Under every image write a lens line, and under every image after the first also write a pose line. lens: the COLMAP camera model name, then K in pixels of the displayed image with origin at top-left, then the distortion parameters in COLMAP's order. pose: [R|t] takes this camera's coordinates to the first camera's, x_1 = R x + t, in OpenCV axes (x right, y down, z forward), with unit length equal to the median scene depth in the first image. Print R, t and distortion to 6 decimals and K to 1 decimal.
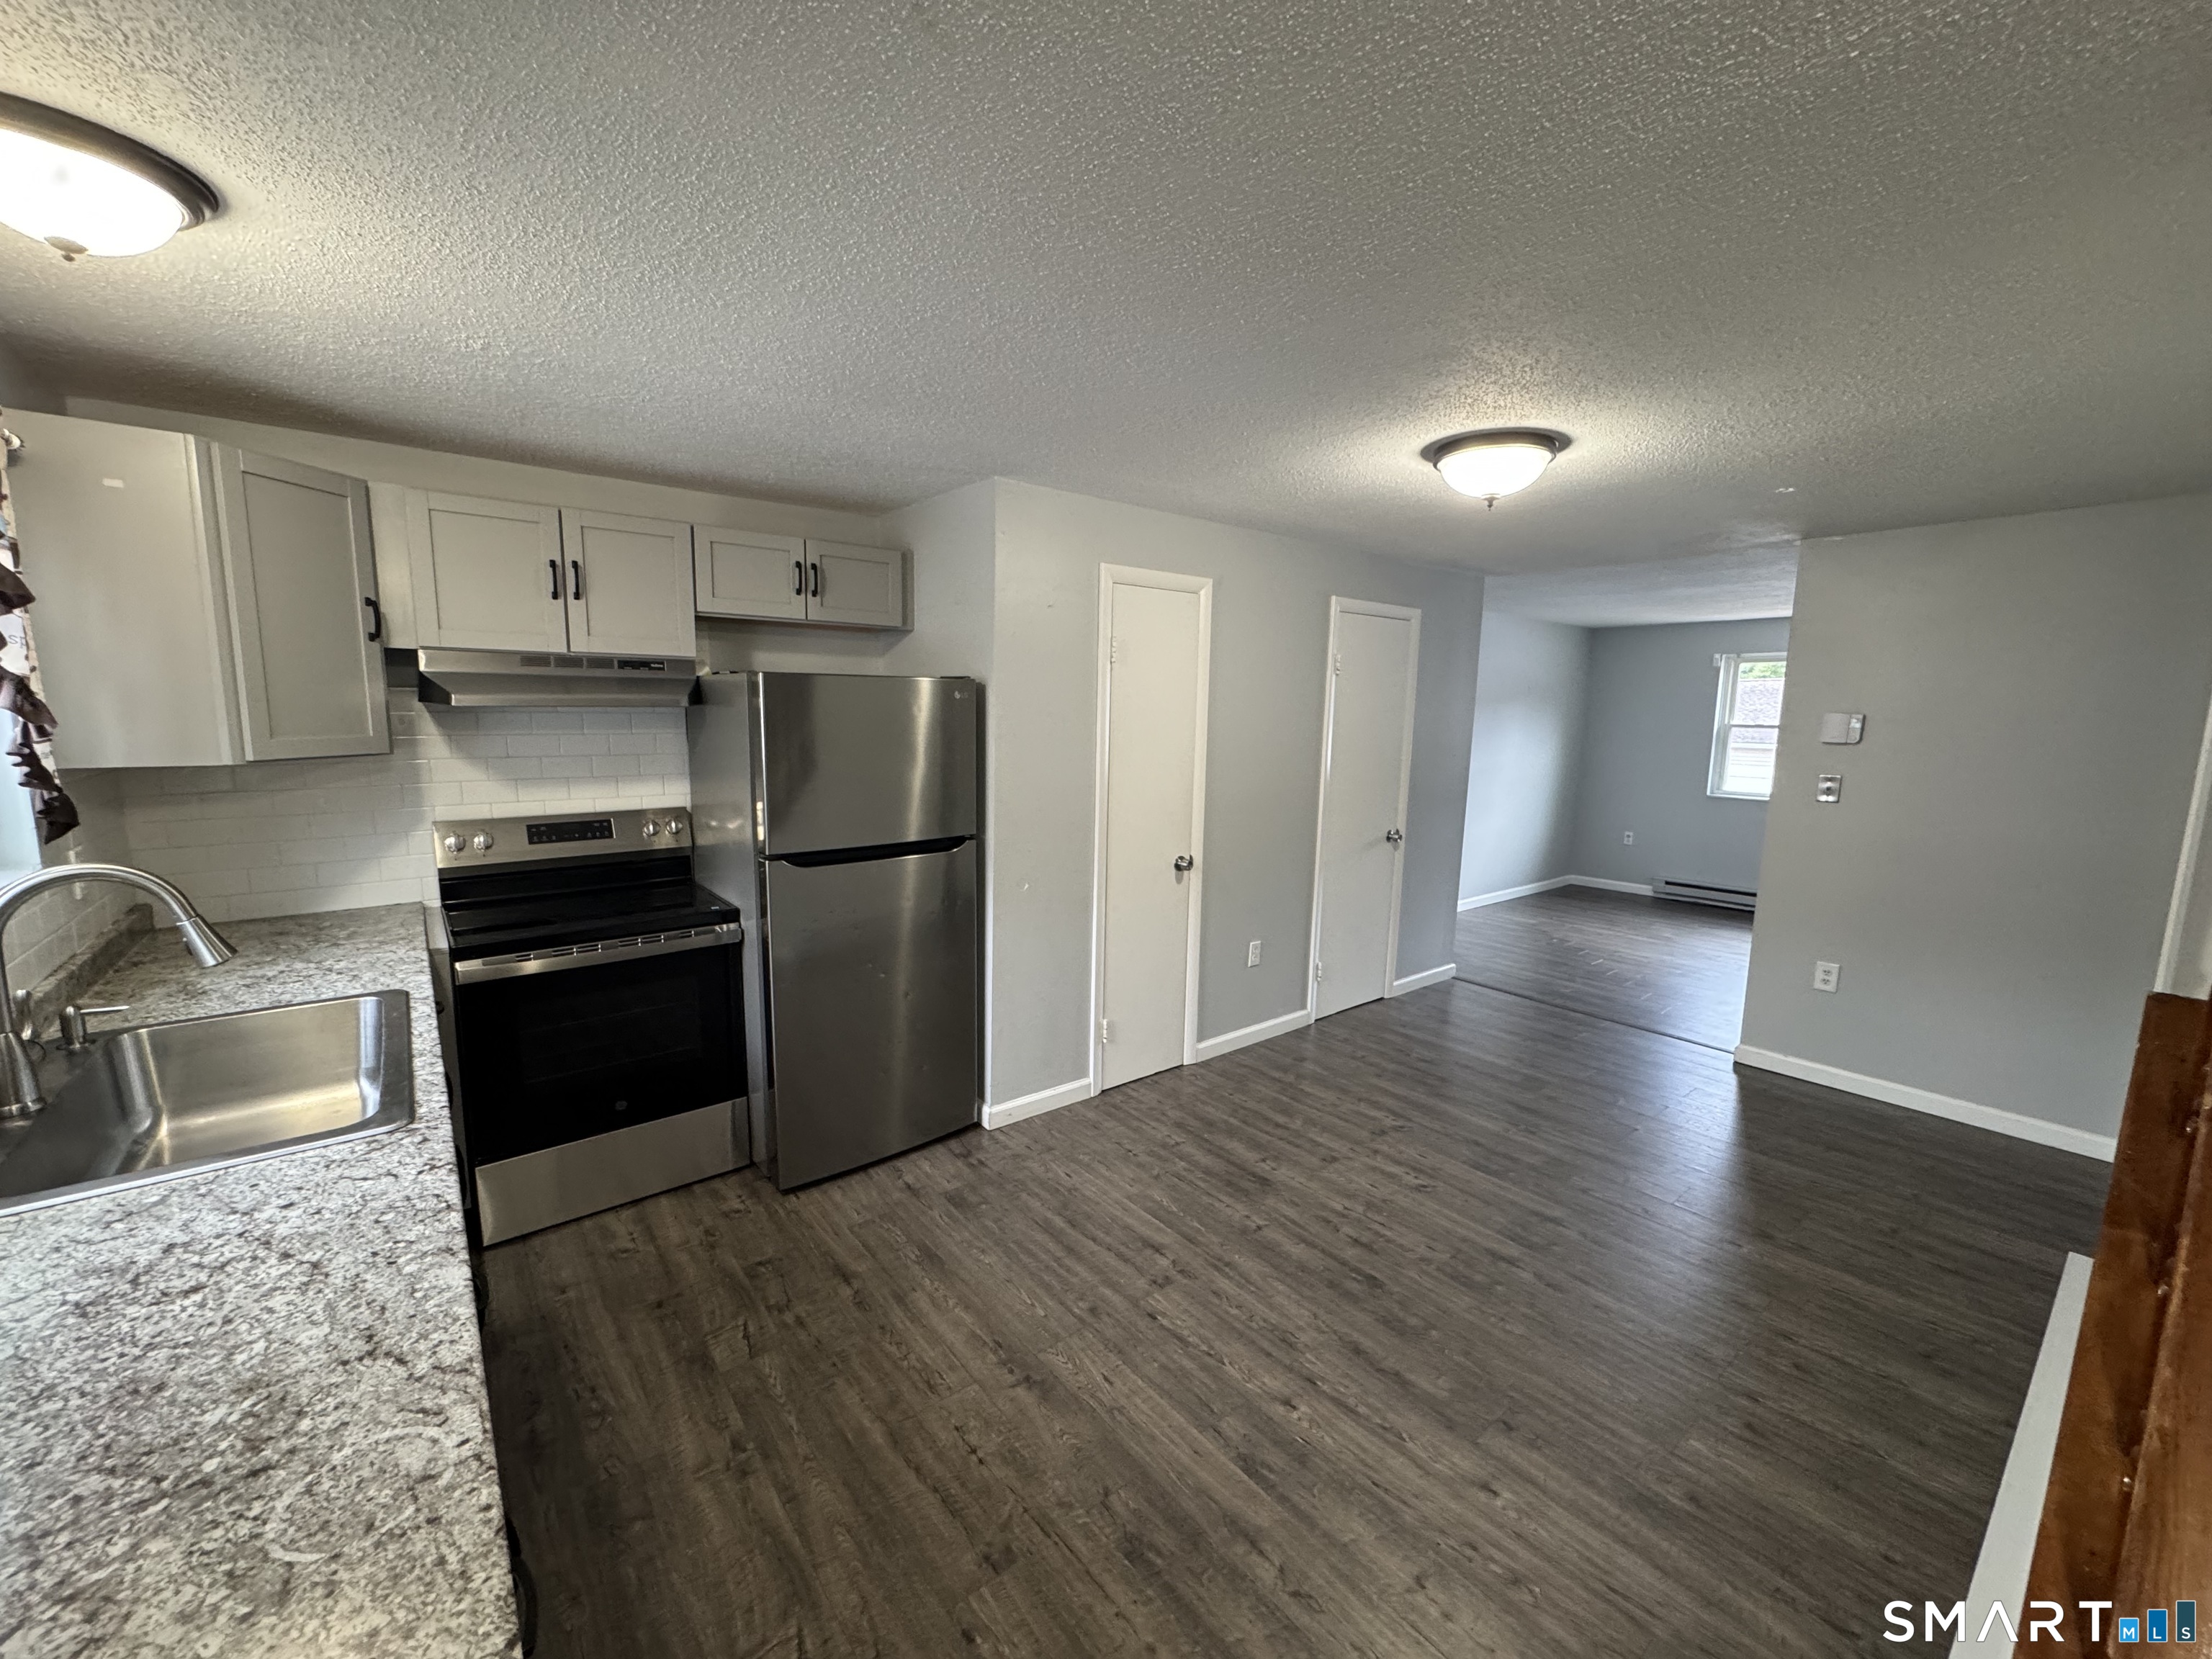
lens RADIAL K [[882.5, 0, 1108.9], [0, 882.5, 829.3], [0, 0, 1]] dist [-0.003231, -0.000422]
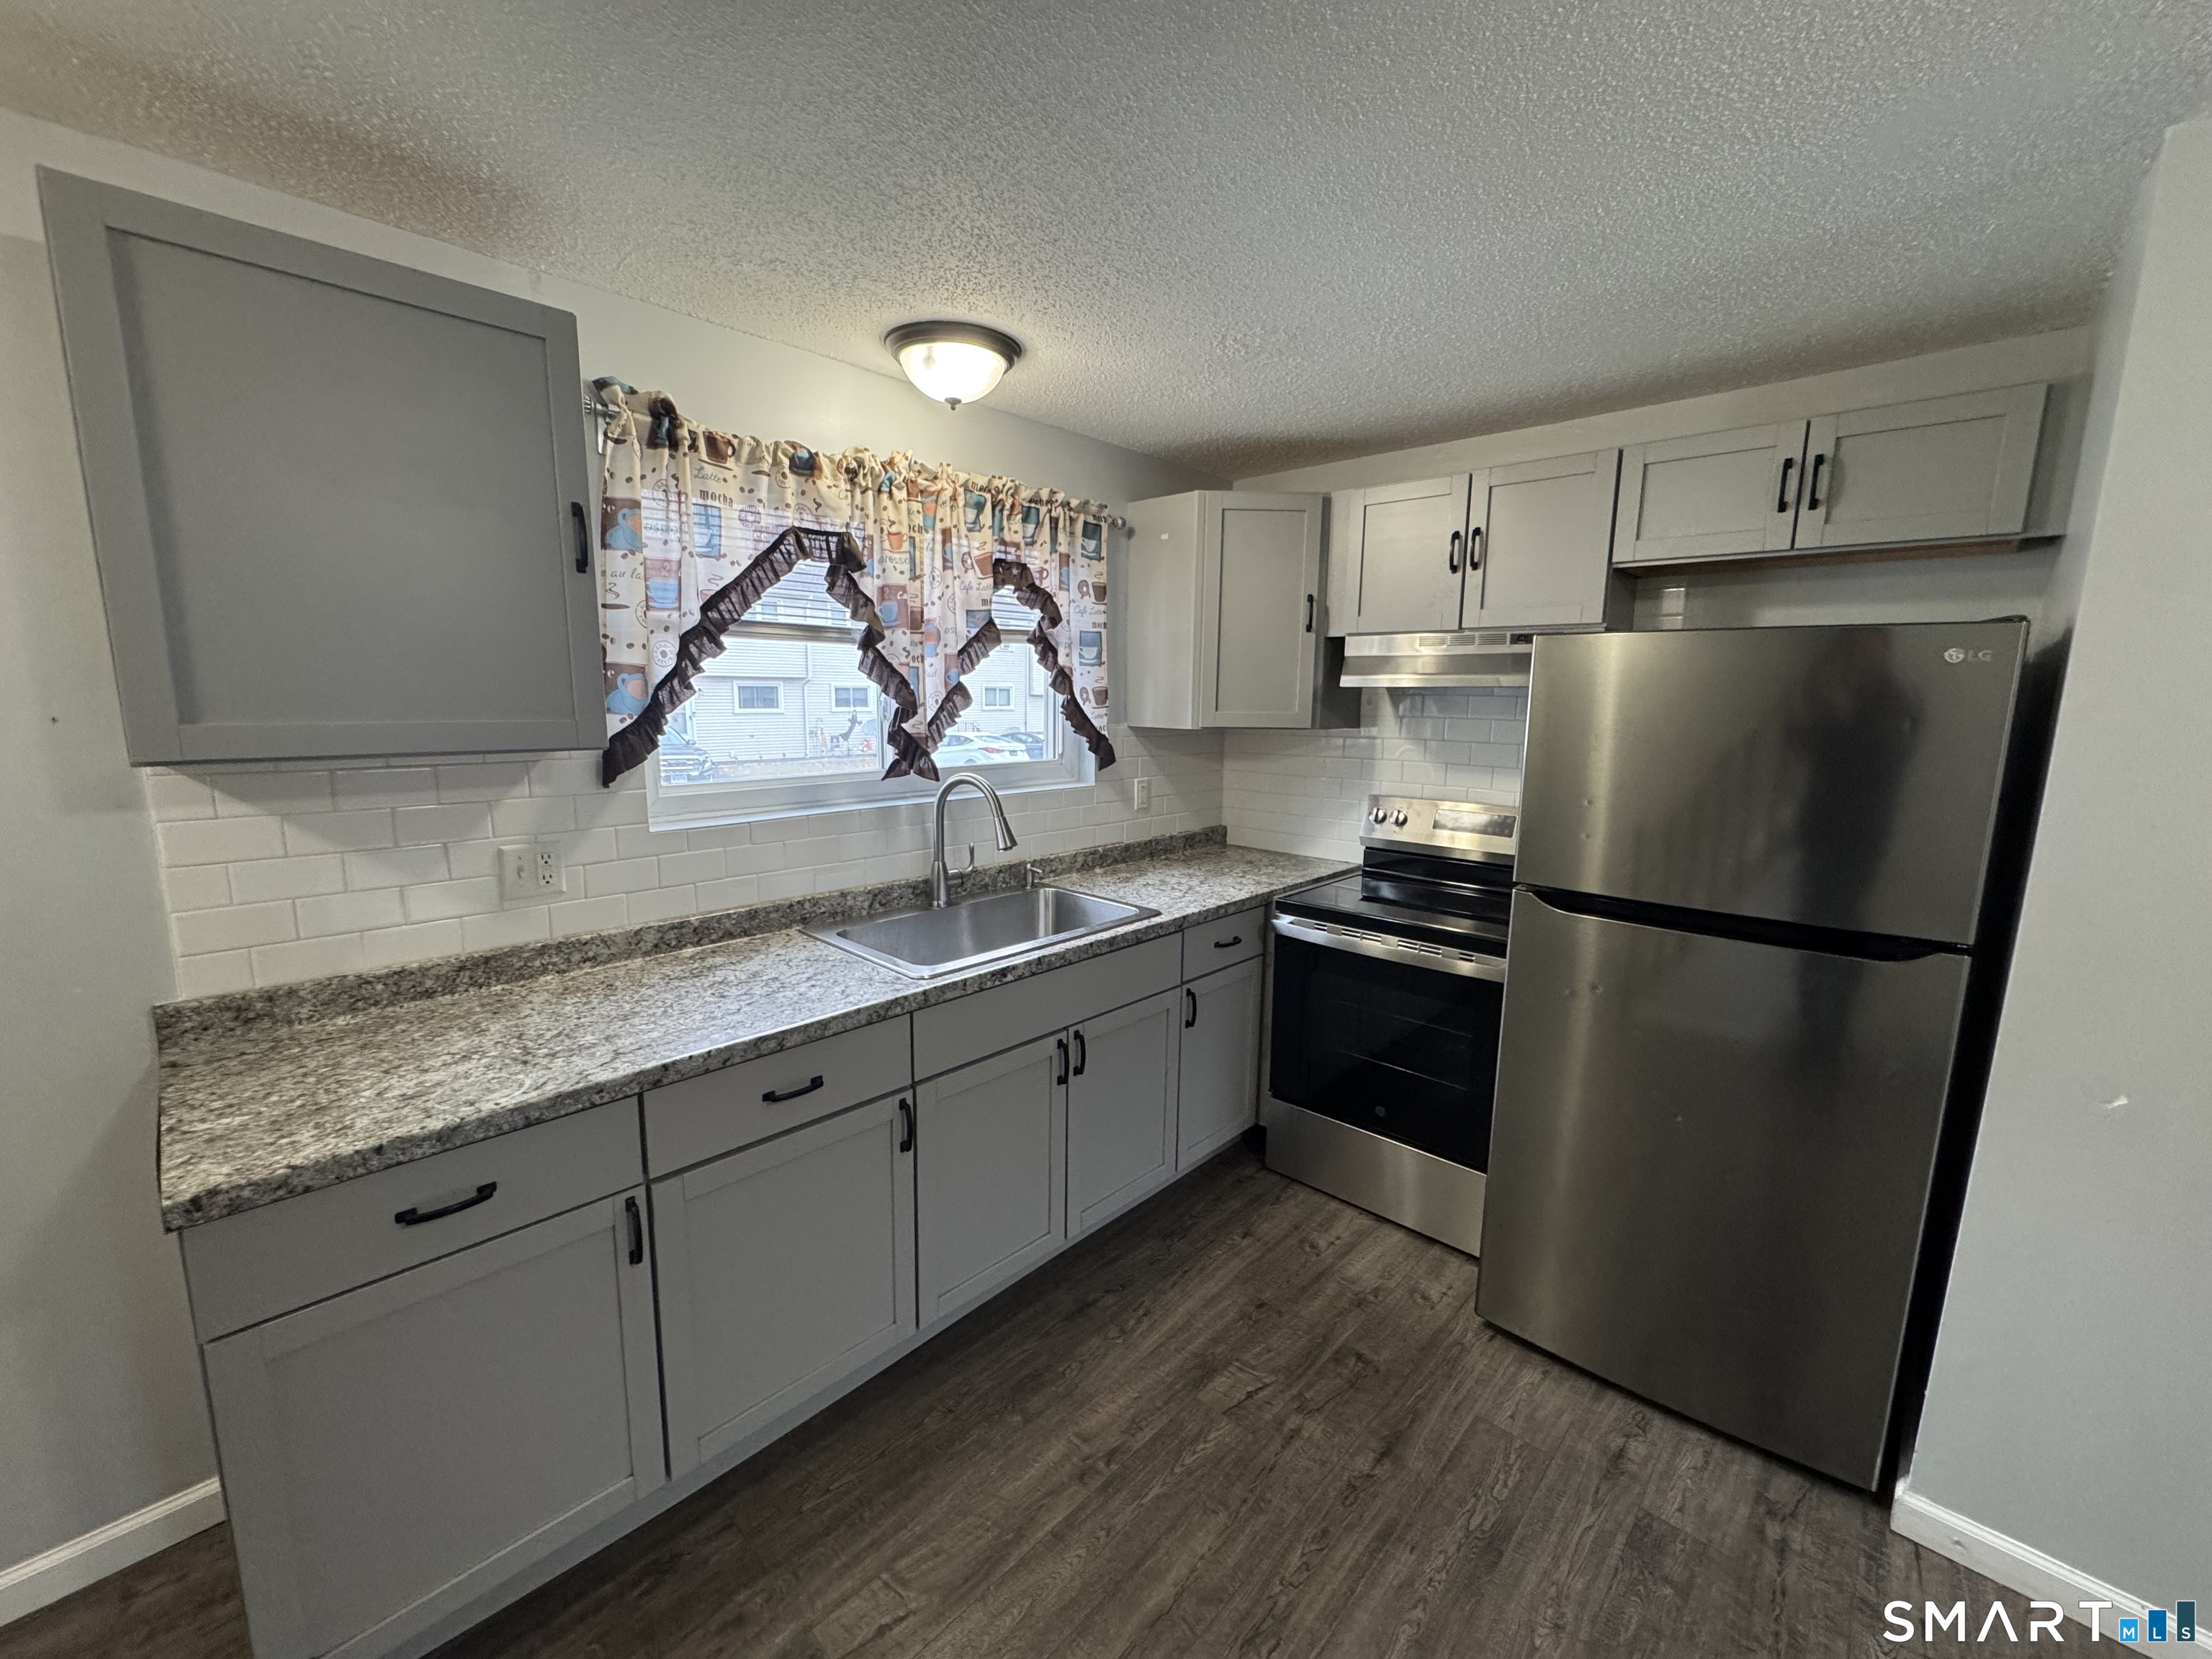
lens RADIAL K [[882.5, 0, 1108.0], [0, 882.5, 830.8], [0, 0, 1]] dist [-0.003231, -0.000422]
pose [[0.135006, 0.142876, -0.980490, 0.362161], [-0.146378, 0.981567, 0.122878, -0.067062], [0.979973, 0.126933, 0.153432, 0.671019]]
